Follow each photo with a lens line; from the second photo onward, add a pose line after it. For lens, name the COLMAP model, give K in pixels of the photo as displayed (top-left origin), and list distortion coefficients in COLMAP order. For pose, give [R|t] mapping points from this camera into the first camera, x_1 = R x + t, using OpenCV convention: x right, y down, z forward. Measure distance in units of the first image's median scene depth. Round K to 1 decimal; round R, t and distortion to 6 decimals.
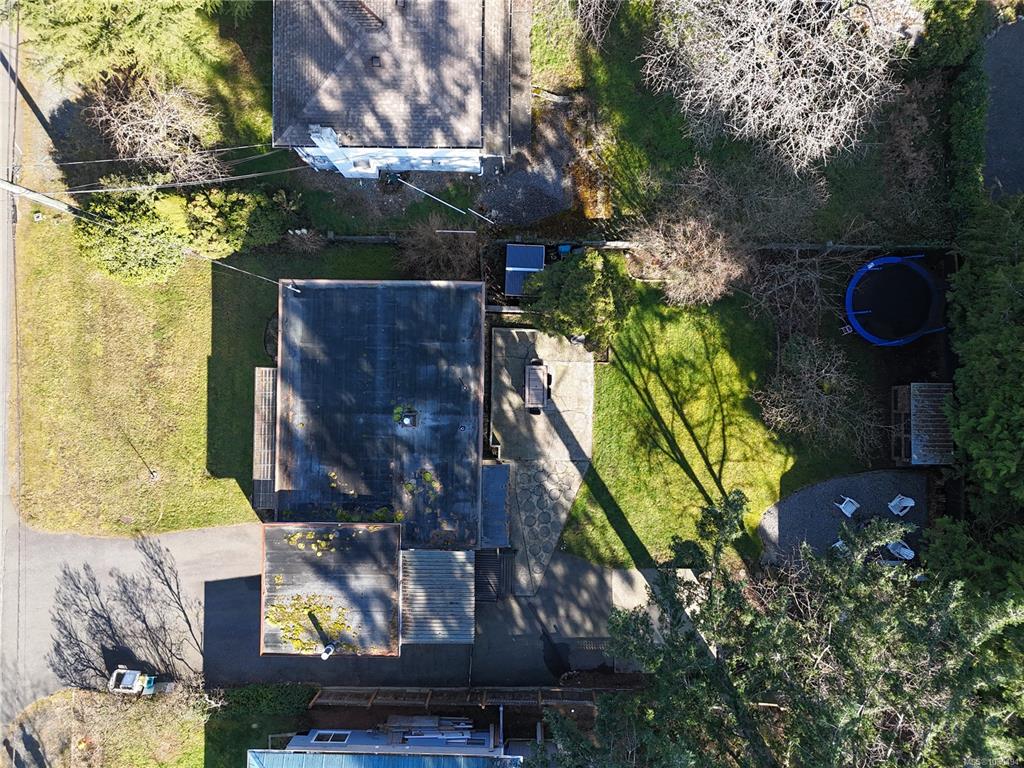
lens RADIAL K [[768.3, 0, 512.0], [0, 768.3, 384.0], [0, 0, 1]] dist [-0.004487, -0.001072]
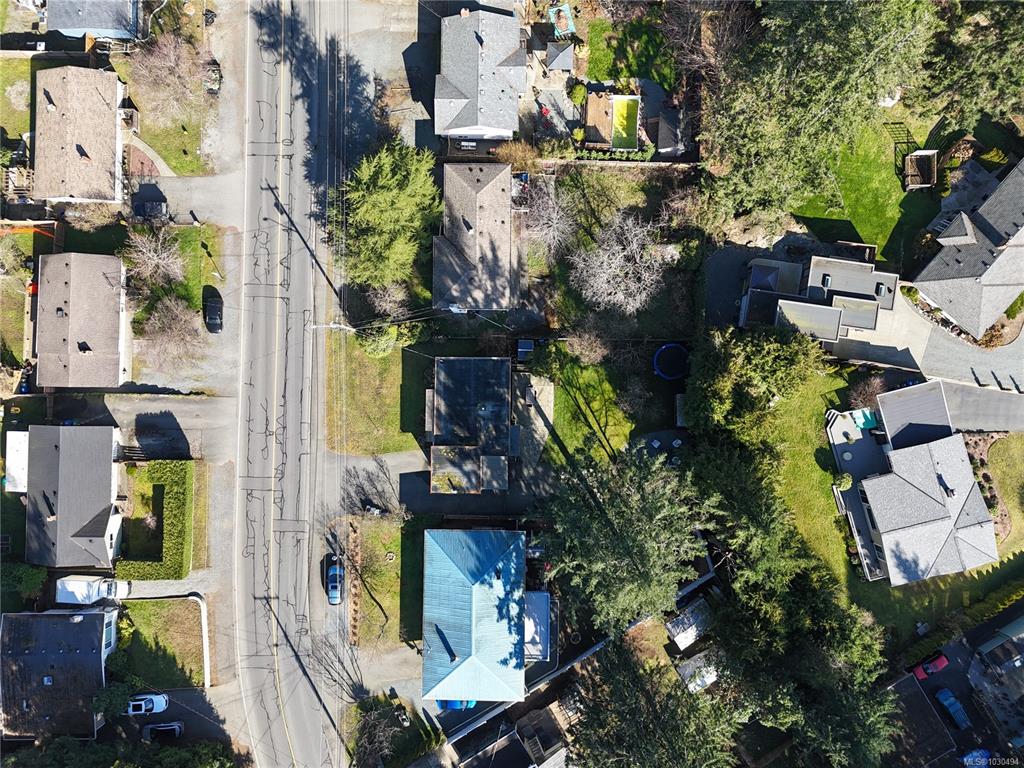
lens RADIAL K [[768.3, 0, 512.0], [0, 768.3, 384.0], [0, 0, 1]] dist [-0.004487, -0.001072]
pose [[0.999981, -0.003125, 0.005256, -0.043485], [0.003173, 0.999954, -0.009096, -0.013272], [-0.005227, 0.009113, 0.999945, -1.562693]]
